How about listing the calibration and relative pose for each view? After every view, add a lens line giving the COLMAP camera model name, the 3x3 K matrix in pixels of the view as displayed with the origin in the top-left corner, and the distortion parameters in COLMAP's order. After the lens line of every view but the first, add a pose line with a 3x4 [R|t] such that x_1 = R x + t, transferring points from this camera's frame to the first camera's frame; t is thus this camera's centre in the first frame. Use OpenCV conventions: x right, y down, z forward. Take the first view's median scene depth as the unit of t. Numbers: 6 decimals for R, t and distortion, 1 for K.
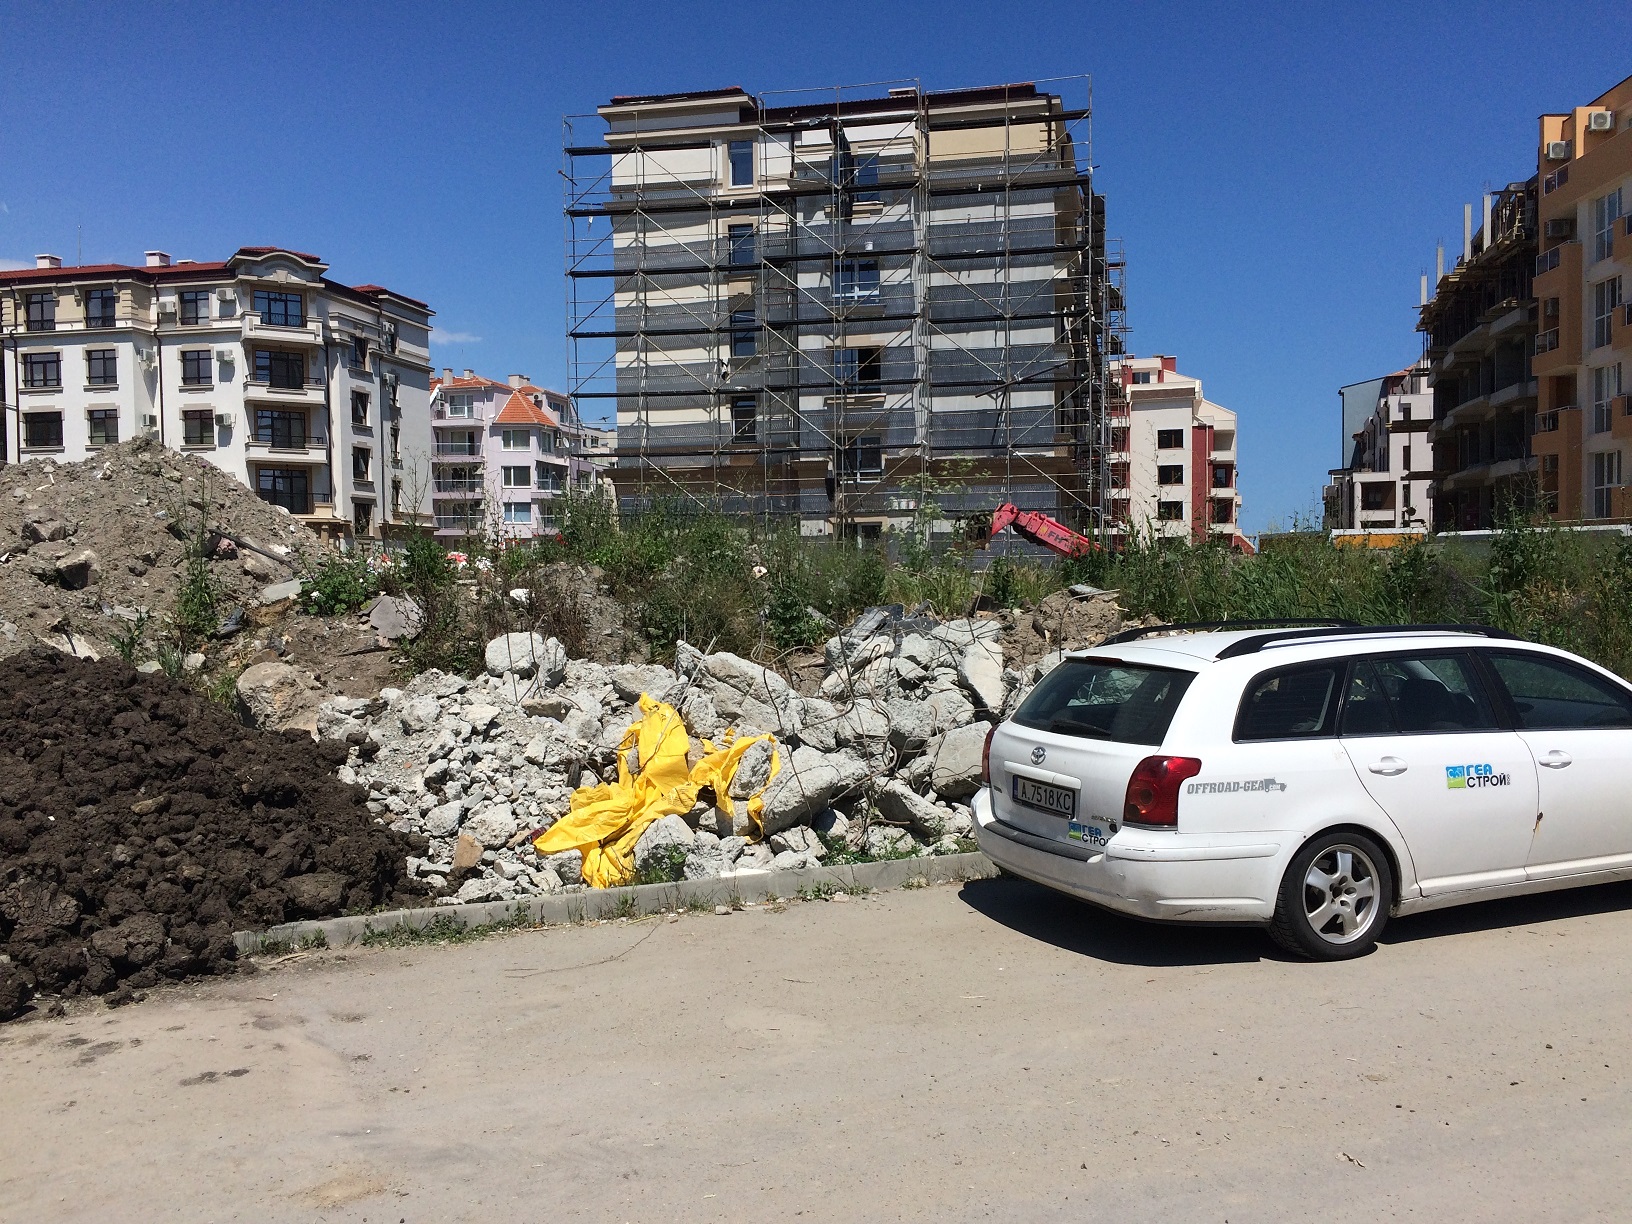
lens RADIAL K [[1392.6, 0, 809.6], [0, 1392.6, 606.4], [0, 0, 1]] dist [0.095619, -0.126746]
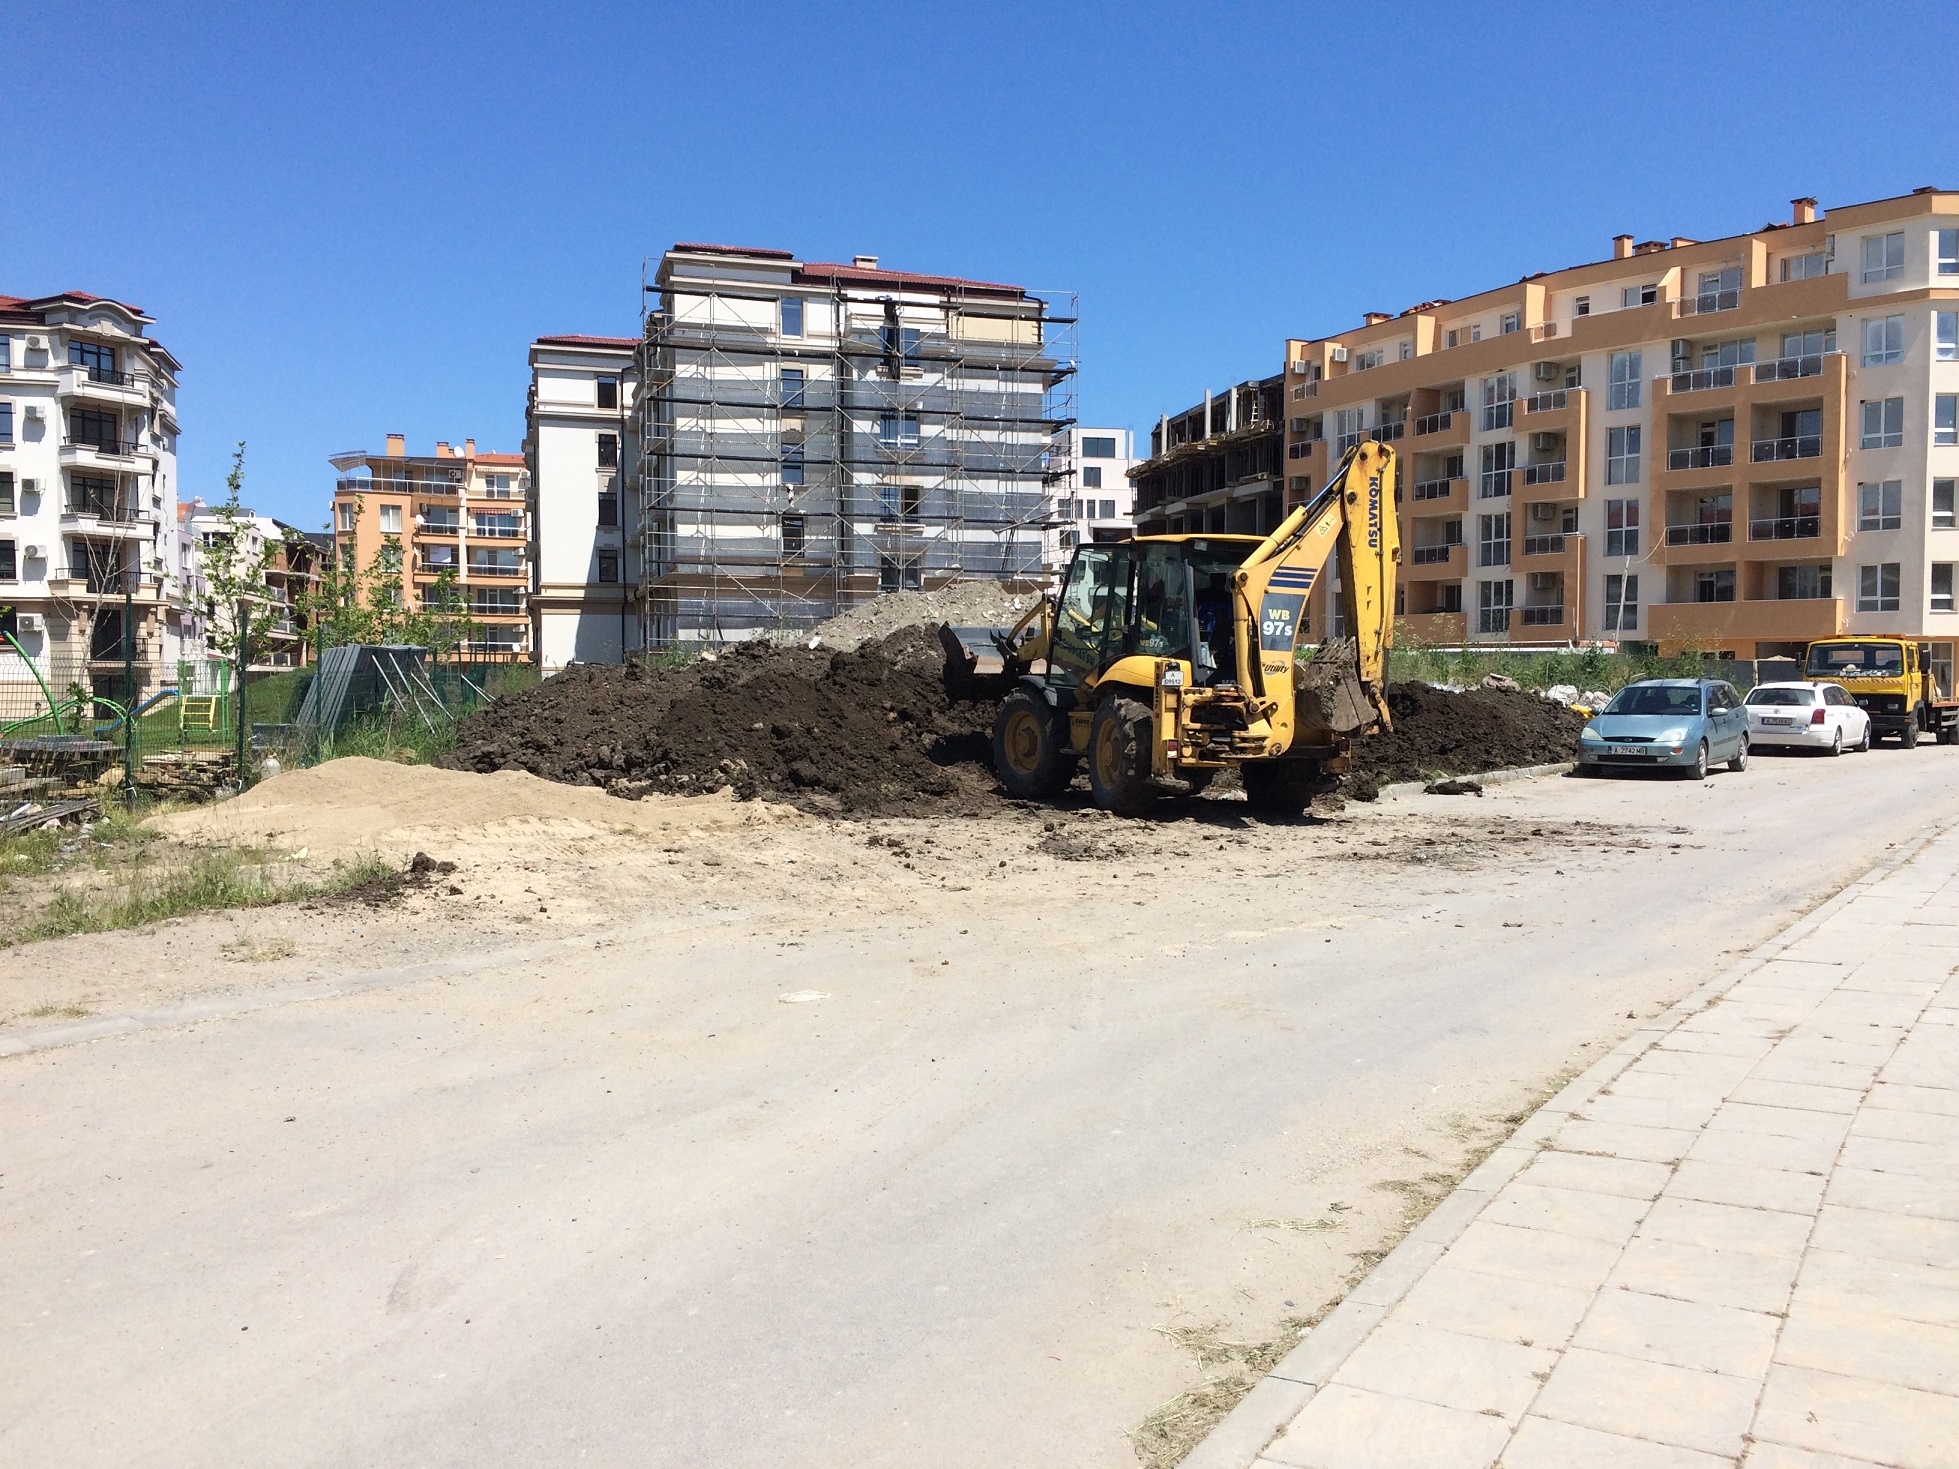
lens RADIAL K [[1671.7, 0, 984.8], [0, 1671.7, 755.6], [0, 0, 1]] dist [0.095619, -0.126746]
pose [[0.871570, -0.011502, 0.490137, -0.424439], [0.000135, 0.999730, 0.023220, 0.011637], [-0.490271, -0.020172, 0.871336, -0.217392]]
